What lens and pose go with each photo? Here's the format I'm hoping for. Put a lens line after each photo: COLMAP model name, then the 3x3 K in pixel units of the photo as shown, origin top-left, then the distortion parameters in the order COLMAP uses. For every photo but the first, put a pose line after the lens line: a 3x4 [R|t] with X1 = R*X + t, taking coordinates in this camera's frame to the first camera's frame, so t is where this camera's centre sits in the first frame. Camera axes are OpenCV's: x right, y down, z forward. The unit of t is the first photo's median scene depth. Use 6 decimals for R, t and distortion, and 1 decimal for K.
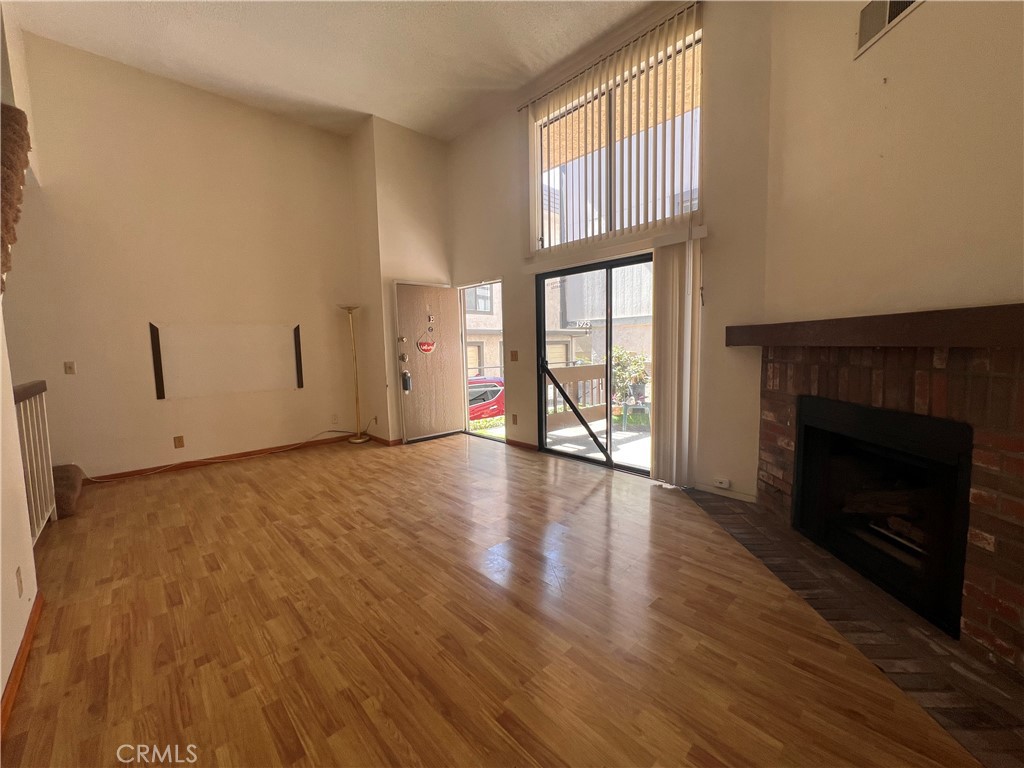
lens RADIAL K [[410.7, 0, 513.1], [0, 410.7, 379.1], [0, 0, 1]] dist [0.001152, 0.000133]
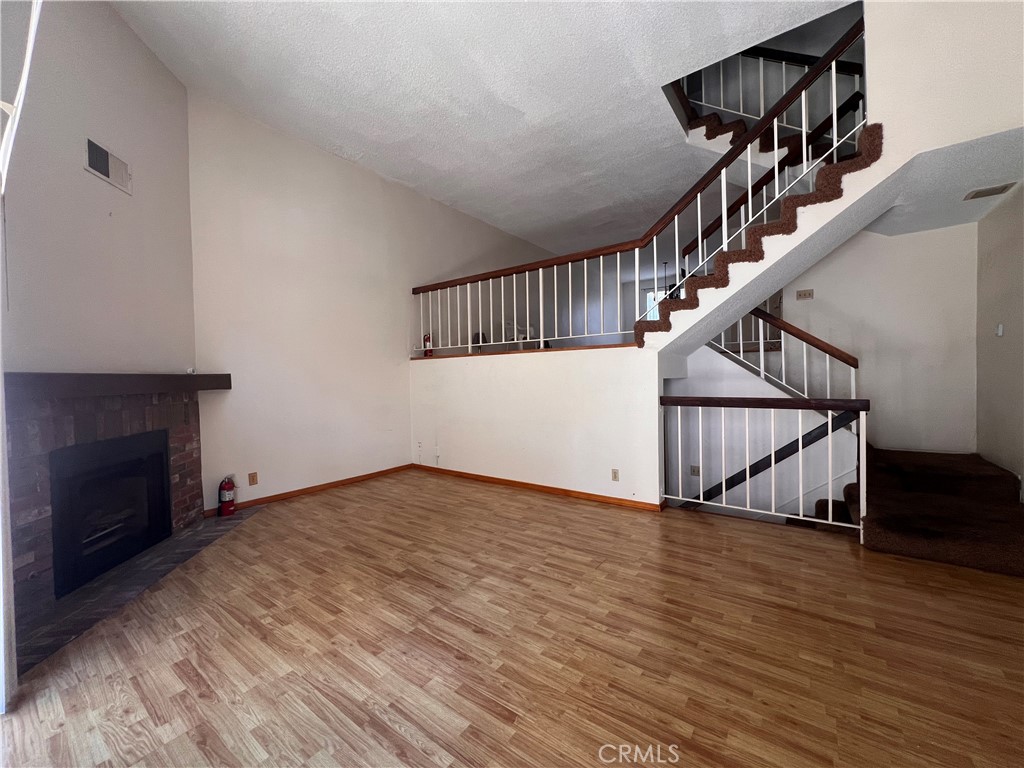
lens RADIAL K [[410.7, 0, 510.3], [0, 410.7, 382.0], [0, 0, 1]] dist [0.001152, 0.000133]
pose [[-0.985908, 0.044396, -0.161289, -0.185520], [0.027514, 0.994045, 0.105436, -0.189280], [0.165009, 0.099513, -0.981259, 2.093755]]
